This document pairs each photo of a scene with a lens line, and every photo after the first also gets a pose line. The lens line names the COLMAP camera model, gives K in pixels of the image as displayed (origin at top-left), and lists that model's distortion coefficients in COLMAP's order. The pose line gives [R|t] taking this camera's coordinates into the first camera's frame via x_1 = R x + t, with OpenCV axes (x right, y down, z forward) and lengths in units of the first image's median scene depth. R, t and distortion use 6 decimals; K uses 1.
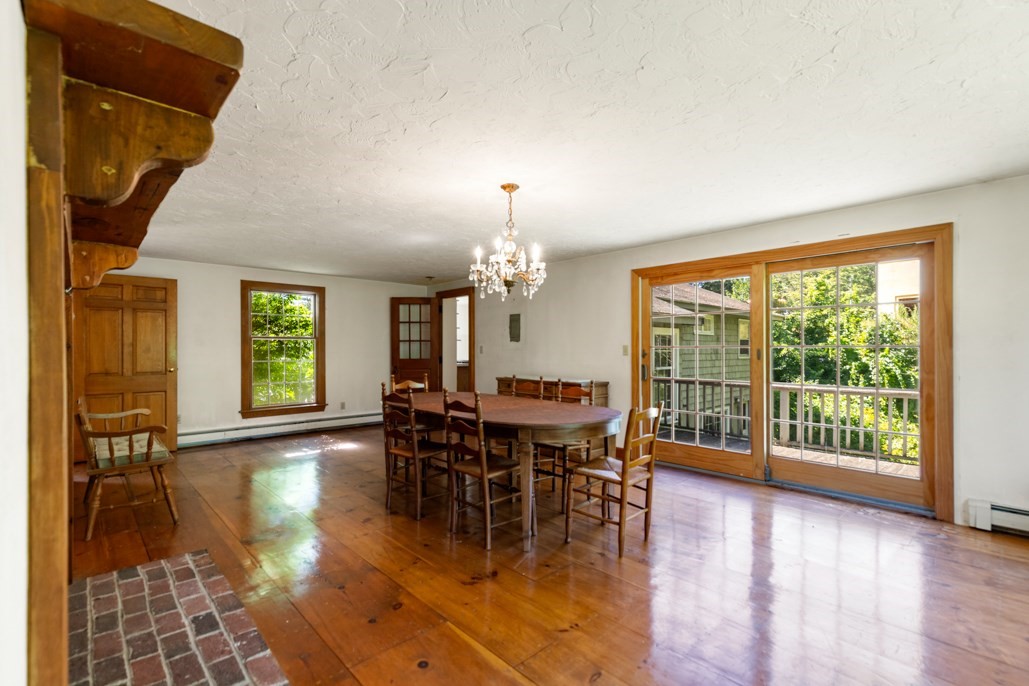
lens RADIAL K [[471.1, 0, 511.4], [0, 471.1, 347.5], [0, 0, 1]] dist [0.013369, -0.001844]
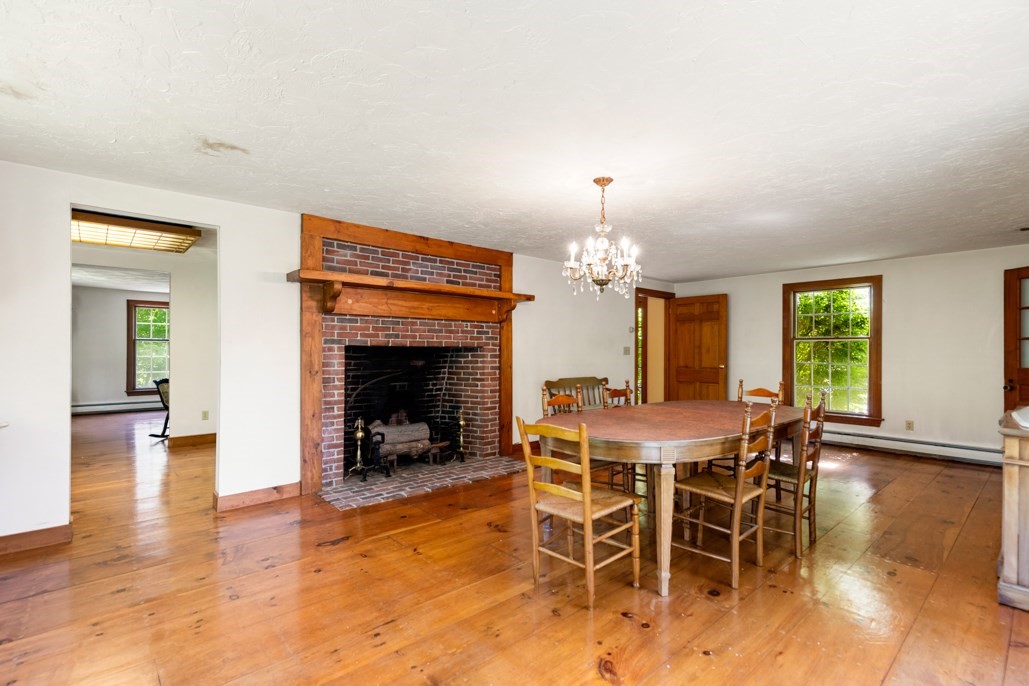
lens RADIAL K [[471.1, 0, 511.4], [0, 471.1, 345.5], [0, 0, 1]] dist [0.013369, -0.001844]
pose [[-0.006263, -0.006641, -0.999958, 0.547849], [-0.002737, 0.999974, -0.006624, 0.000731], [0.999977, 0.002695, -0.006281, 0.467762]]
